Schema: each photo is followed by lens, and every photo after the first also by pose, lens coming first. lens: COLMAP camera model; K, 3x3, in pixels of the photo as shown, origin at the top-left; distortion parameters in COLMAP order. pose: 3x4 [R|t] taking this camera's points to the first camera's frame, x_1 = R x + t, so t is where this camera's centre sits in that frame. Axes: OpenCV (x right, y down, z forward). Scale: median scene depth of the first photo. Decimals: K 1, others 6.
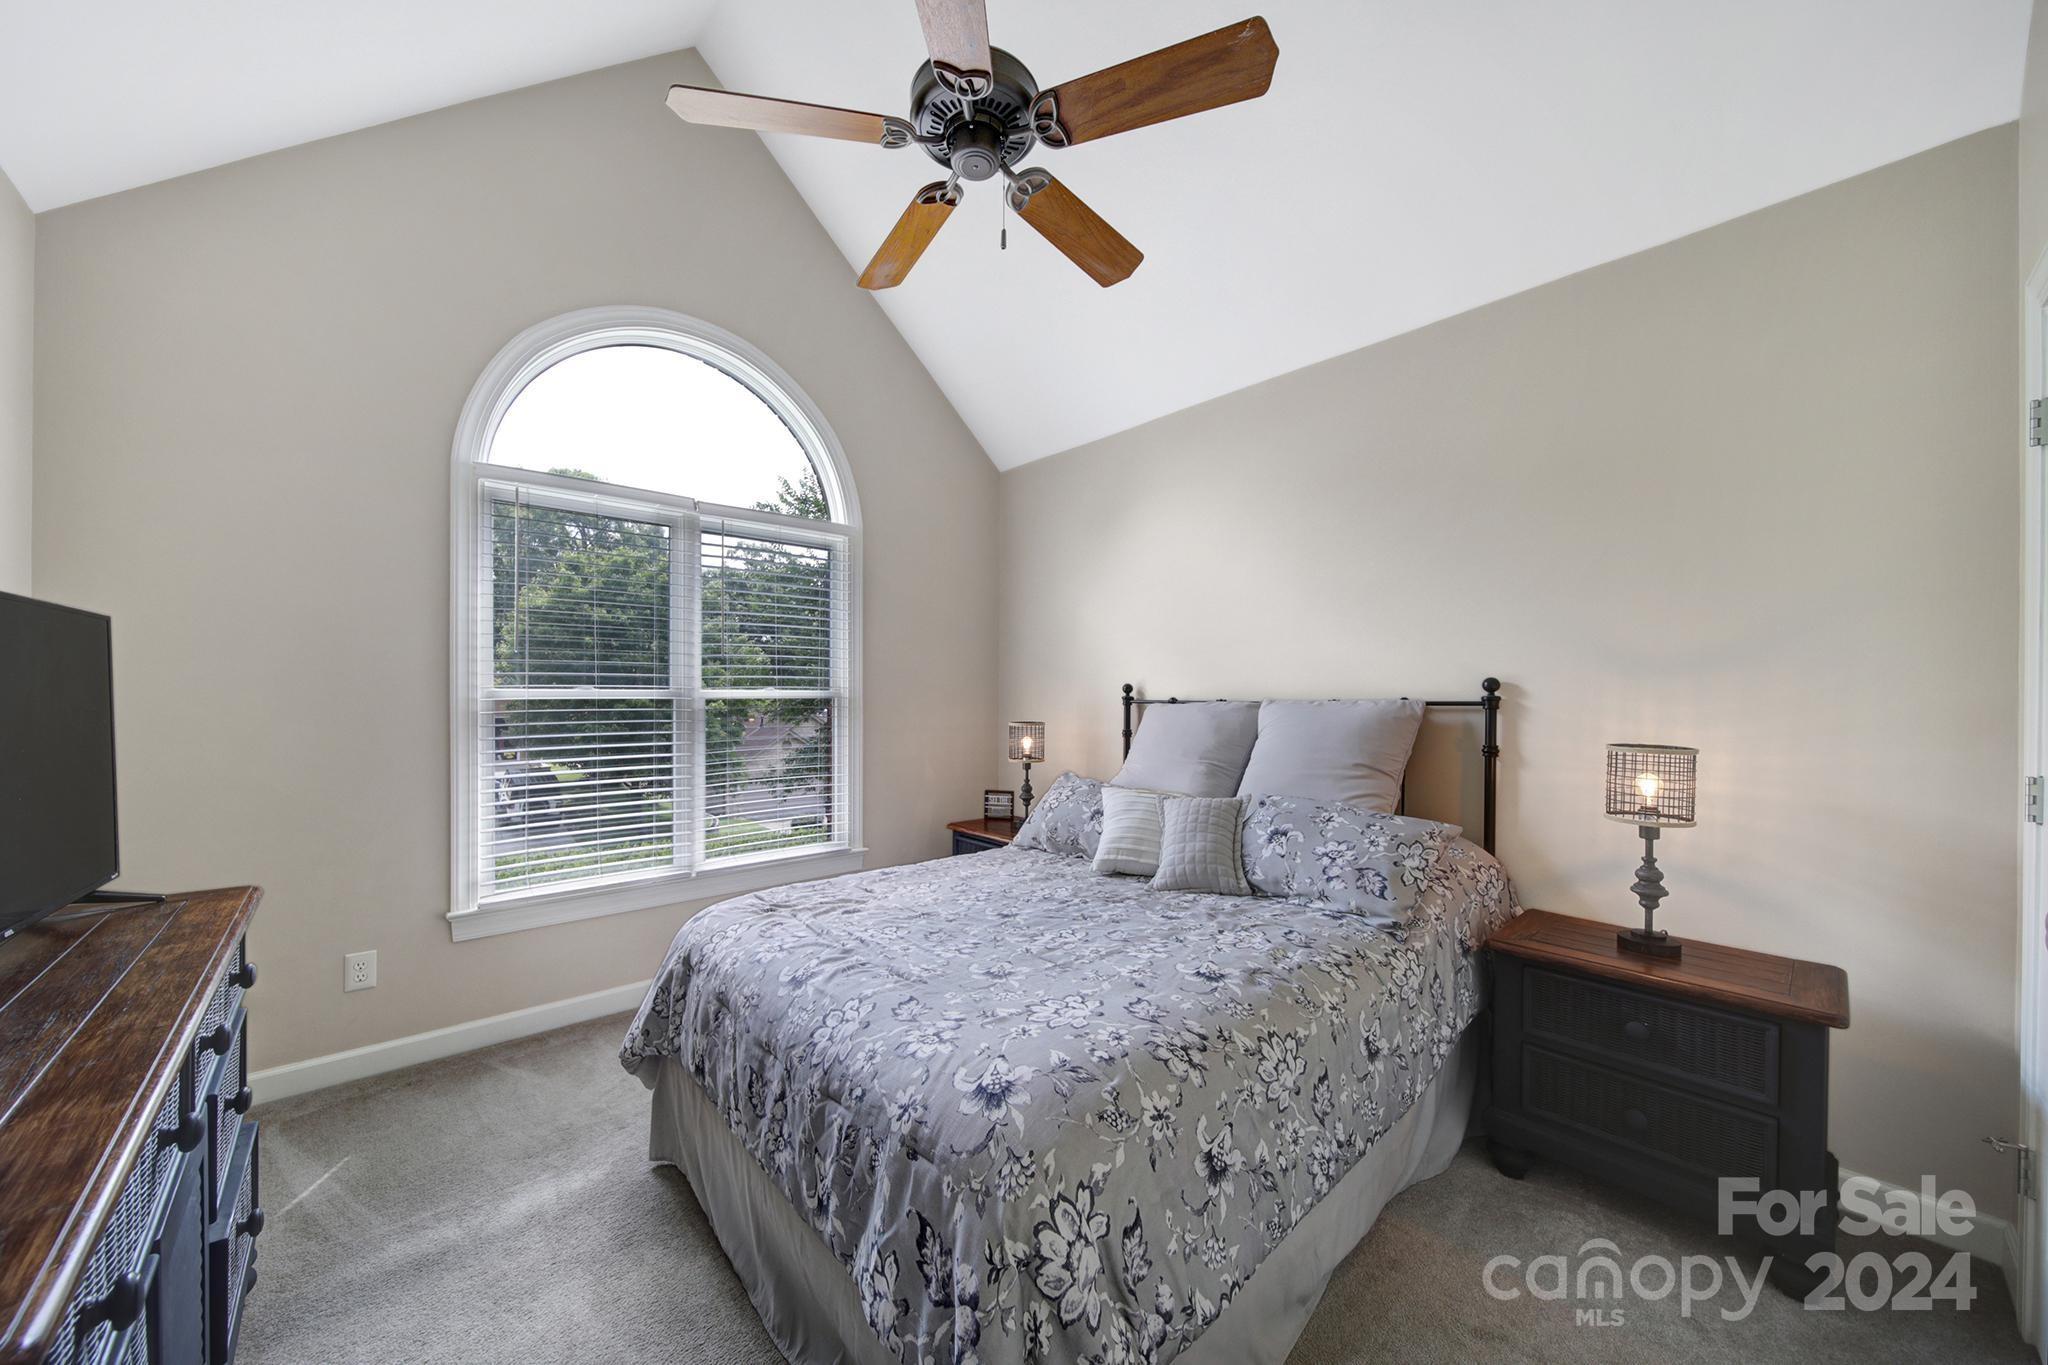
lens RADIAL K [[721.1, 0, 1018.9], [0, 721.1, 698.8], [0, 0, 1]] dist [0.001360, -0.000372]
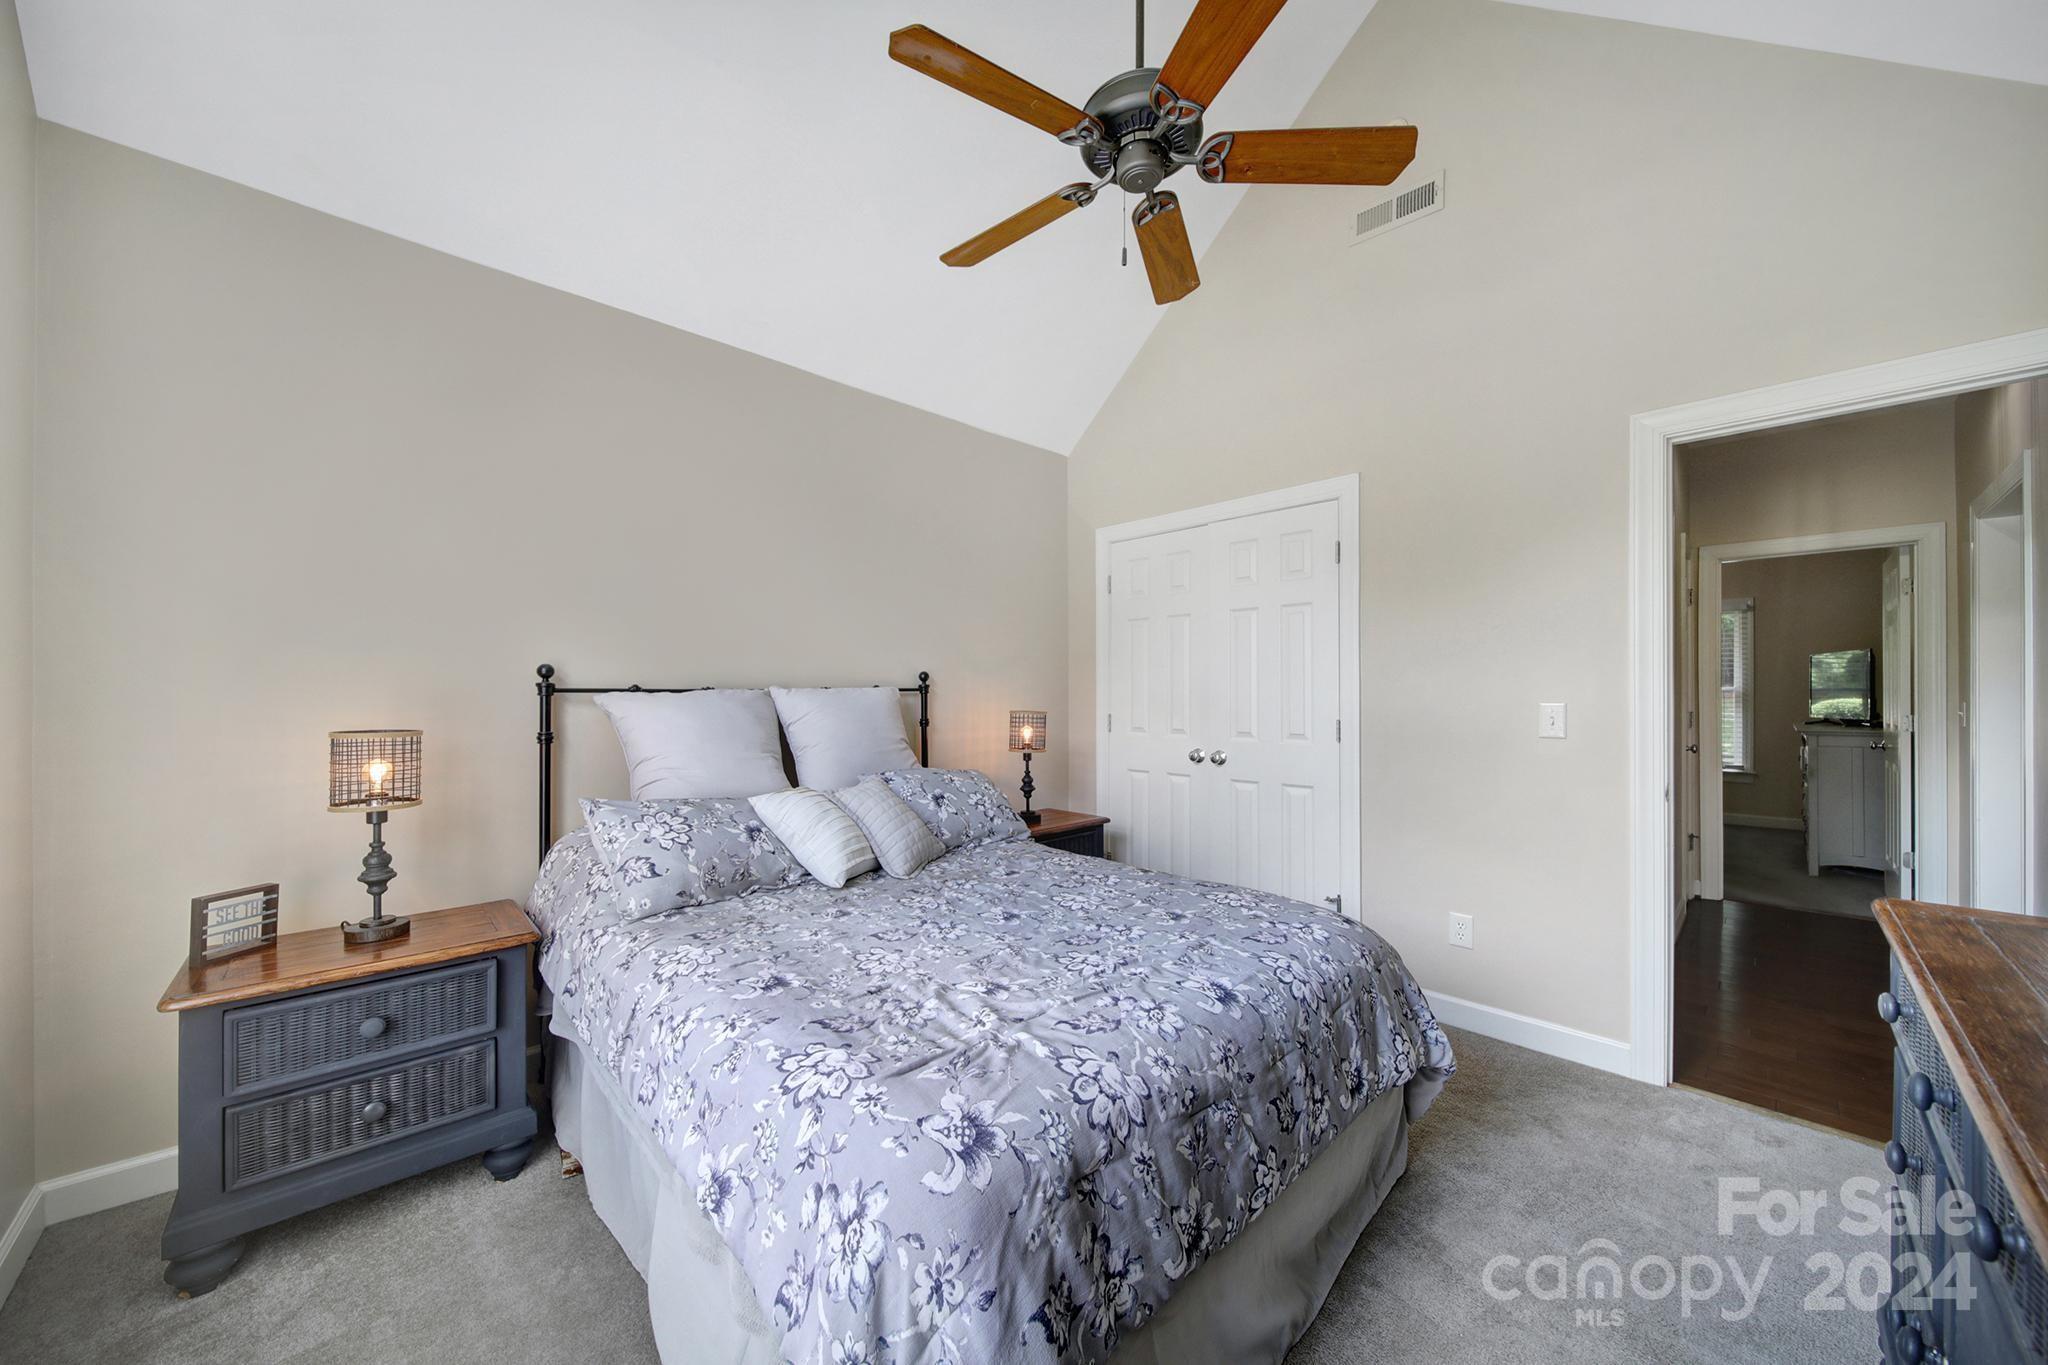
lens RADIAL K [[721.1, 0, 1021.7], [0, 721.1, 681.1], [0, 0, 1]] dist [0.001360, -0.000372]
pose [[-0.012944, 0.002639, 0.999913, -0.954987], [-0.001253, 0.999996, -0.002655, -0.007958], [-0.999915, -0.001287, -0.012941, 0.987765]]
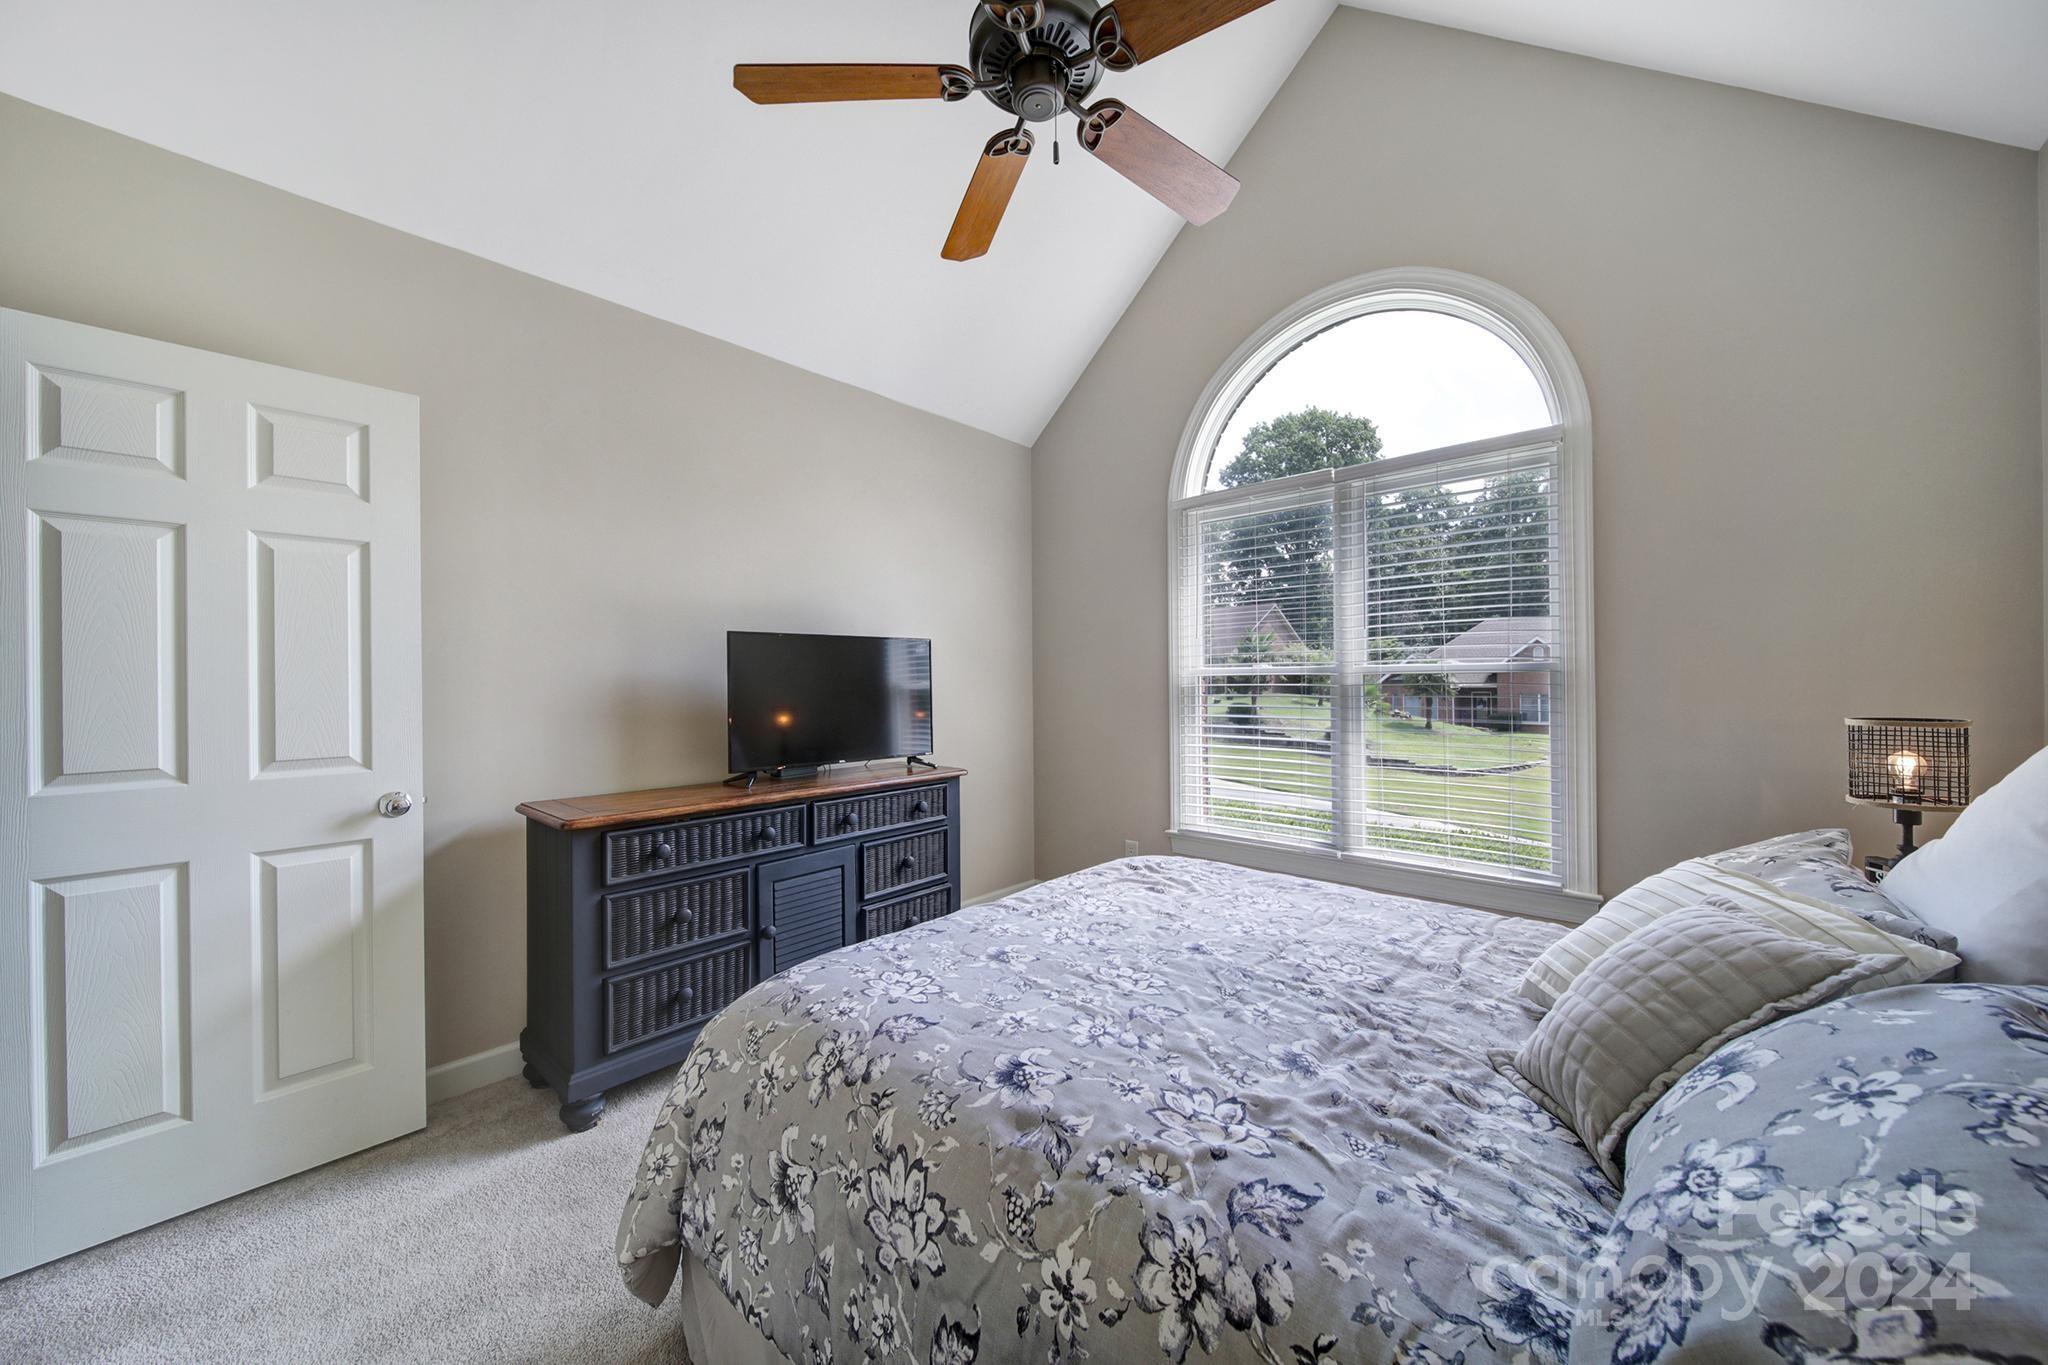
lens RADIAL K [[721.1, 0, 1020.9], [0, 721.1, 680.3], [0, 0, 1]] dist [0.001360, -0.000372]
pose [[0.109254, -0.002344, -0.994011, 0.716943], [0.001536, 0.999996, -0.002189, 0.014479], [0.994013, -0.001288, 0.109257, 0.716557]]
